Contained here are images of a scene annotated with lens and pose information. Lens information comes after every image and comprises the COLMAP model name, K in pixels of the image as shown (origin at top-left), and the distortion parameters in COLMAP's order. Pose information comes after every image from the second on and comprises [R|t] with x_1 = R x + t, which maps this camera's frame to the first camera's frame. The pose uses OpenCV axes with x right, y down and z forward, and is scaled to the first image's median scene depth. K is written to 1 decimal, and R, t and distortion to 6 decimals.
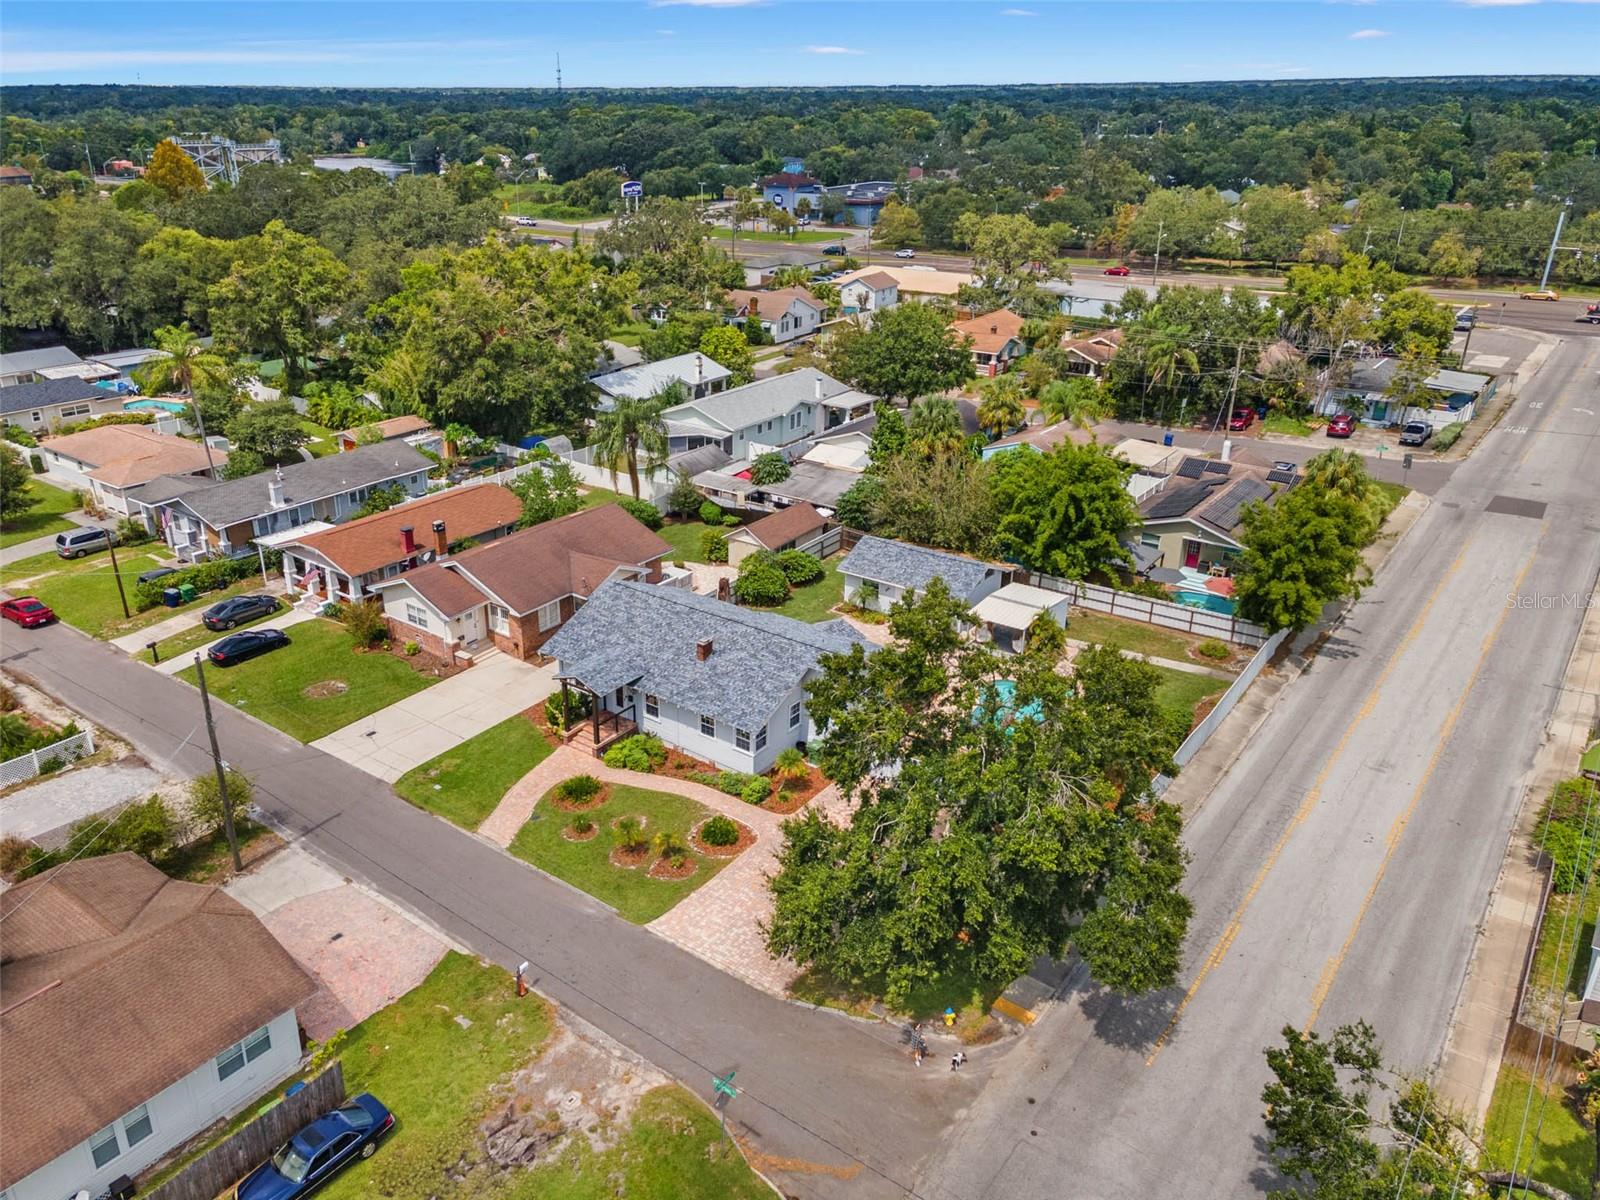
lens RADIAL K [[1187.4, 0, 750.6], [0, 1187.4, 599.1], [0, 0, 1]] dist [0.042865, -0.002378]
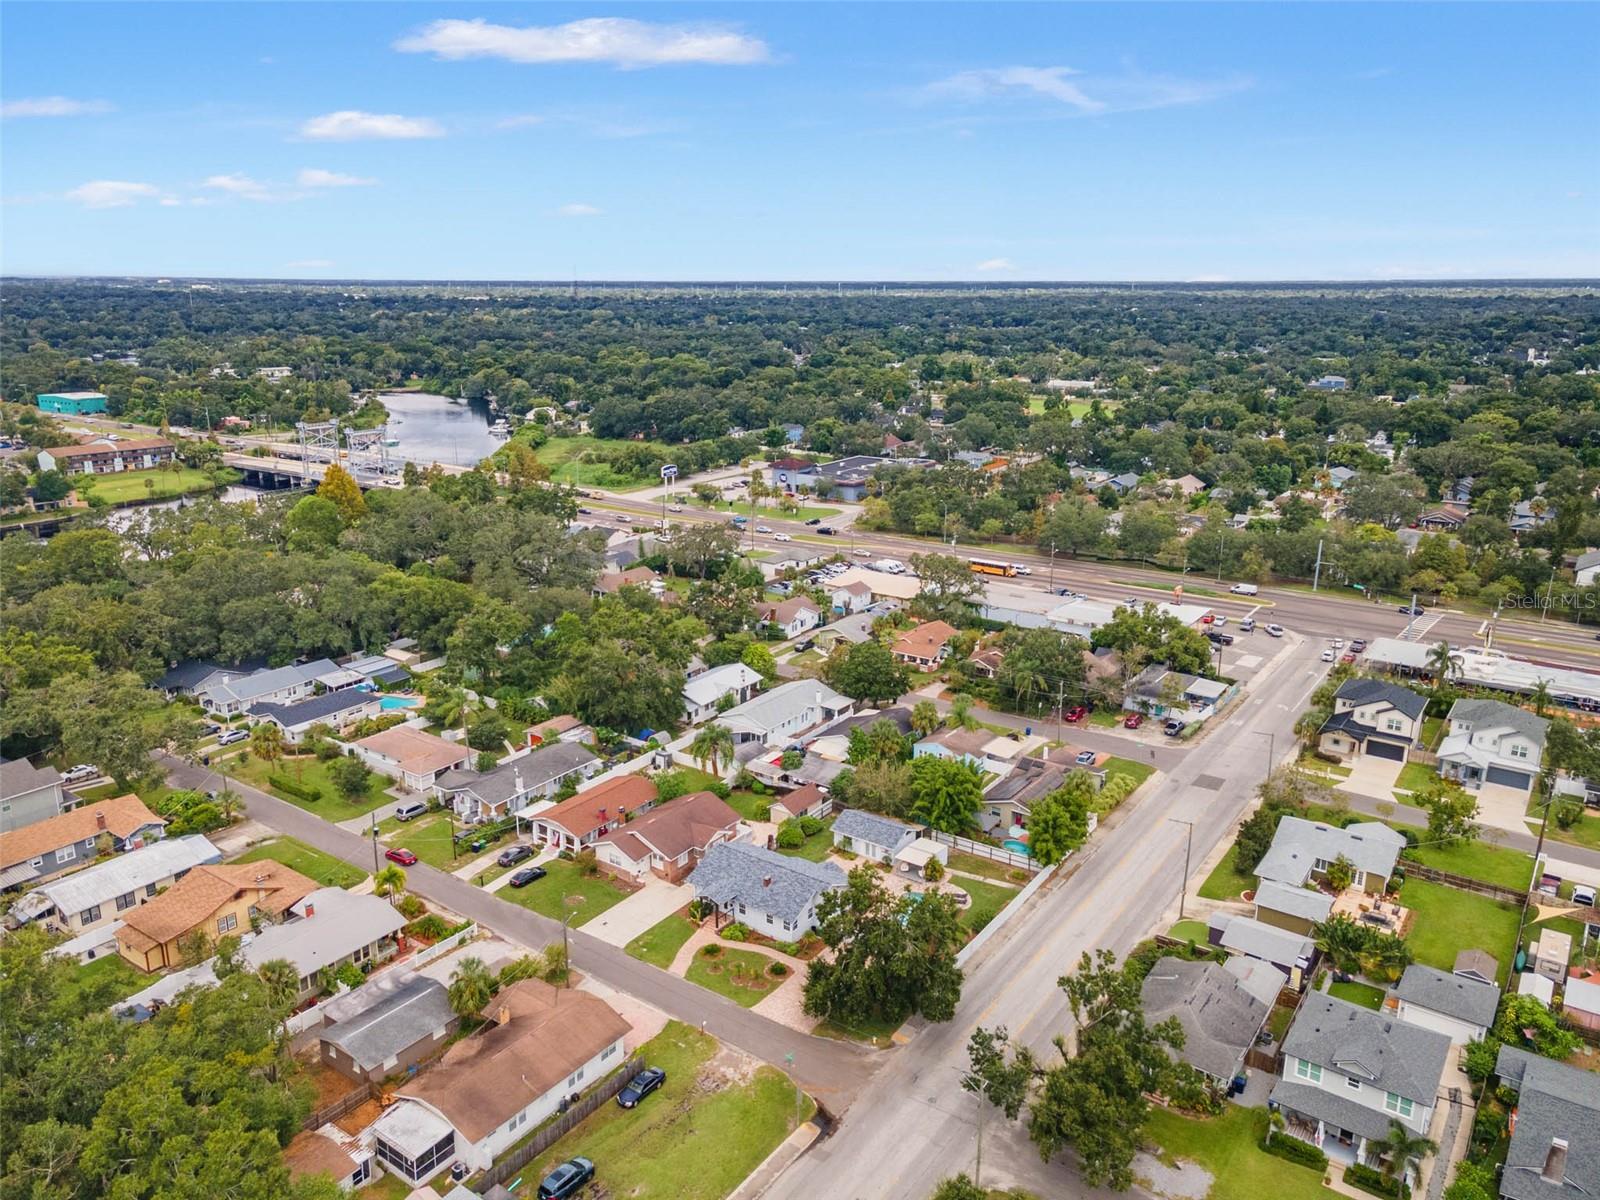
lens RADIAL K [[1152.0, 0, 784.6], [0, 1152.0, 595.8], [0, 0, 1]] dist [0.037705, -0.002013]
pose [[0.999554, -0.001691, 0.029817, -0.051916], [0.005966, 0.989580, -0.143863, -0.125053], [-0.029263, 0.143977, 0.989148, -0.843789]]
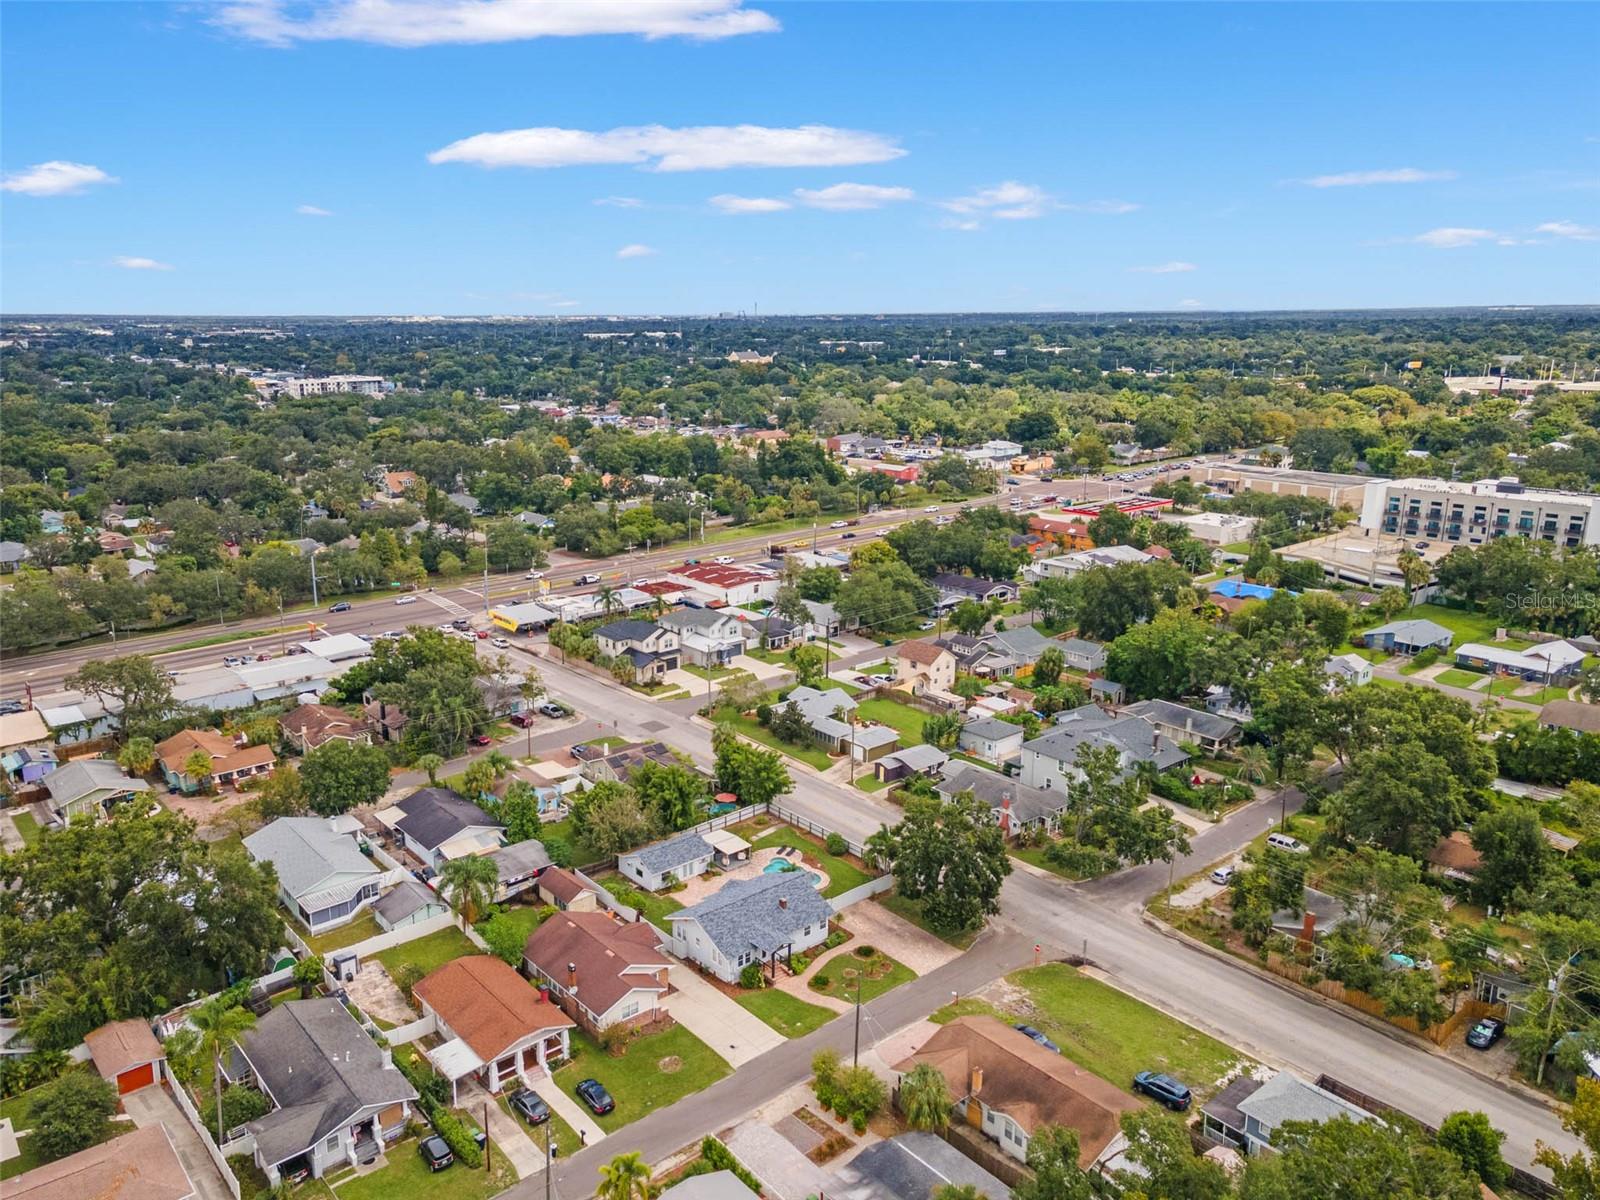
lens RADIAL K [[1176.5, 0, 750.4], [0, 1176.5, 530.4], [0, 0, 1]] dist [0.034794, -0.001698]
pose [[0.233148, -0.173236, 0.956886, -1.464297], [0.391976, 0.917266, 0.070557, -0.553710], [-0.889942, 0.358626, 0.281763, 0.163567]]
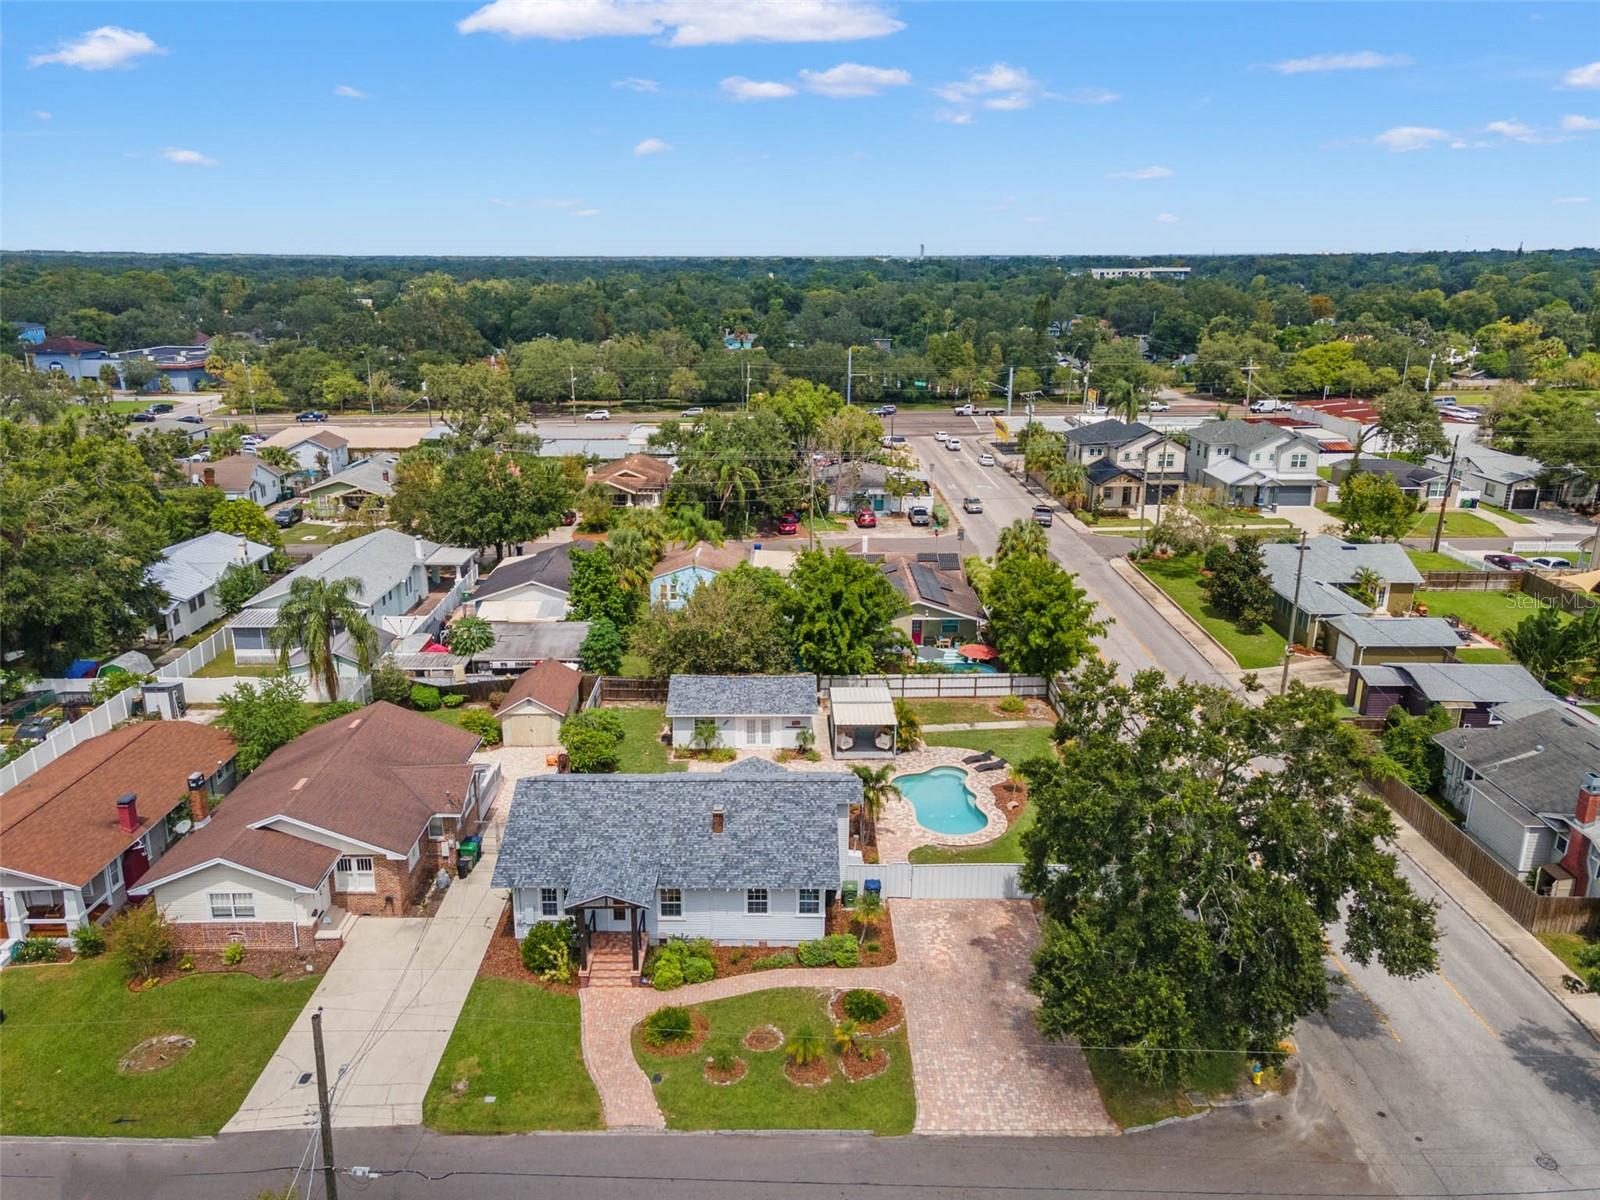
lens RADIAL K [[1178.0, 0, 790.3], [0, 1178.0, 578.8], [0, 0, 1]] dist [0.000677, 0.093021]
pose [[0.792556, -0.156162, 0.589465, -0.360449], [0.236841, 0.969595, -0.061574, -0.047114], [-0.561927, 0.188411, 0.805444, 0.178709]]
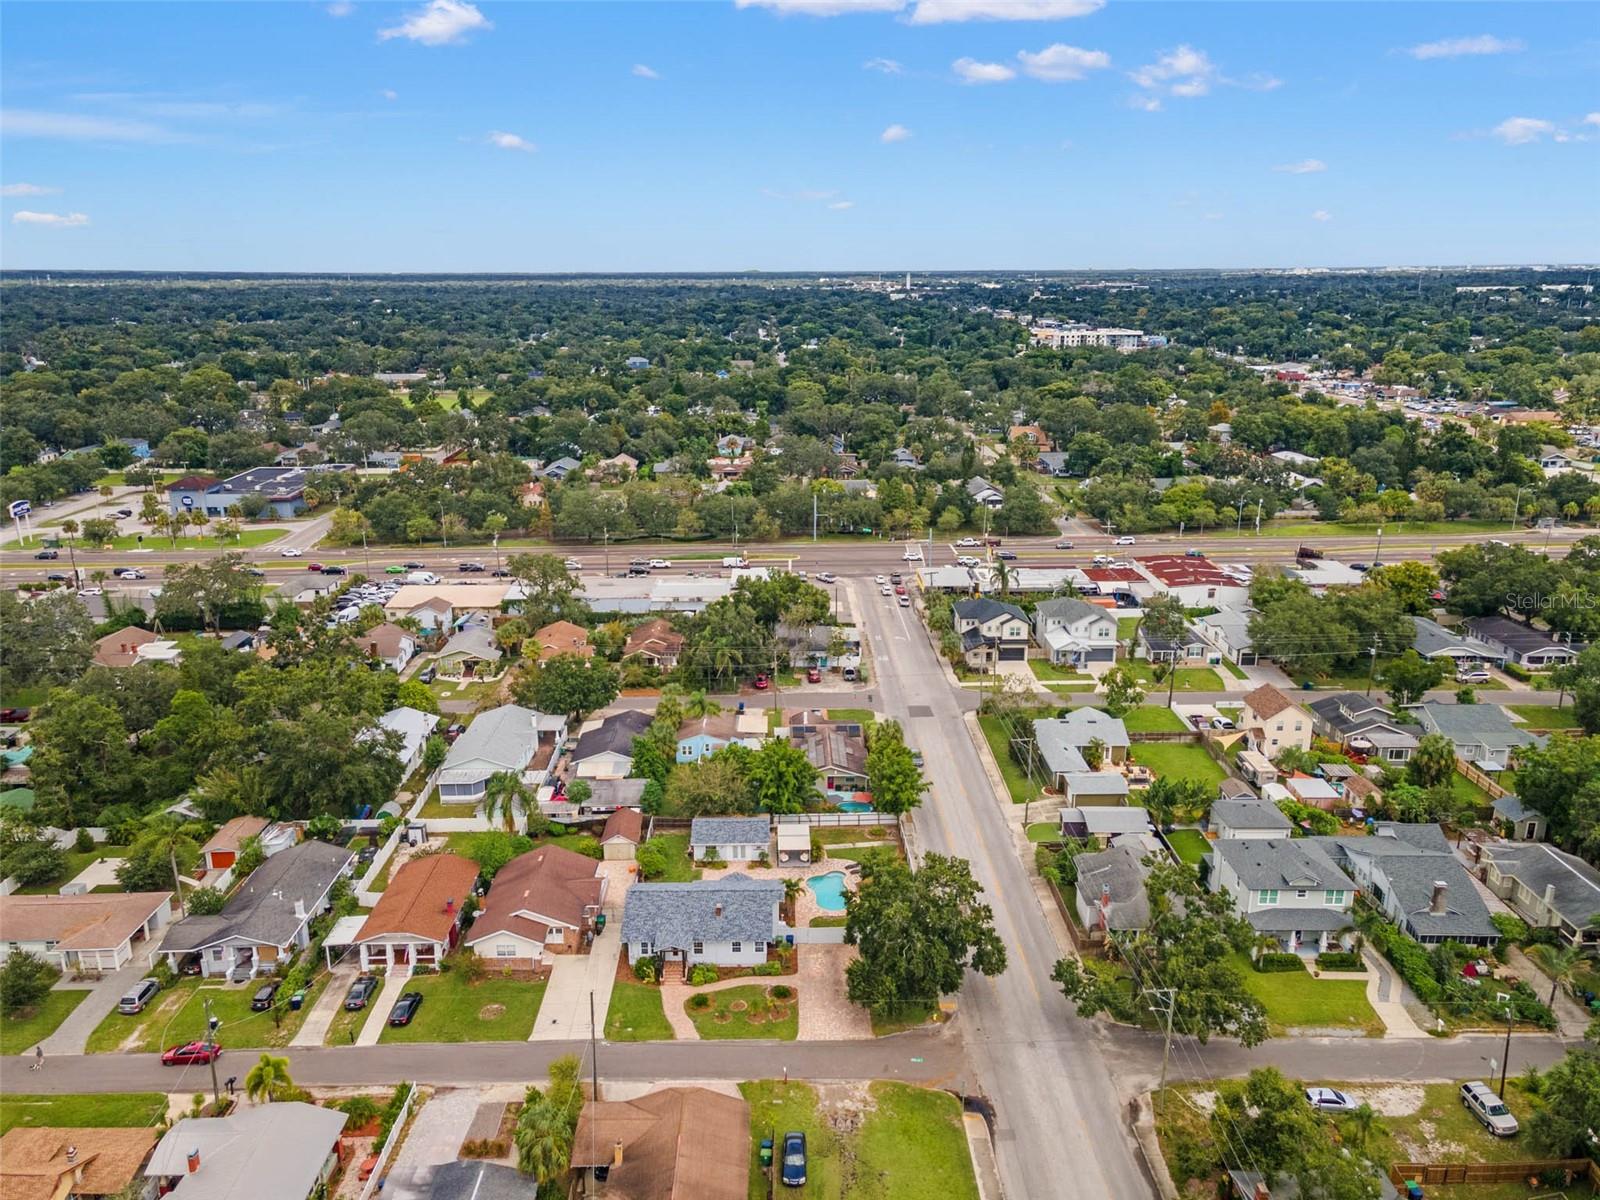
lens RADIAL K [[1152.0, 0, 784.6], [0, 1152.0, 595.8], [0, 0, 1]] dist [0.037705, -0.002013]
pose [[0.790797, -0.164808, 0.589473, -0.743305], [0.245388, 0.967649, -0.058654, -0.240064], [-0.560736, 0.191033, 0.805656, -0.521123]]
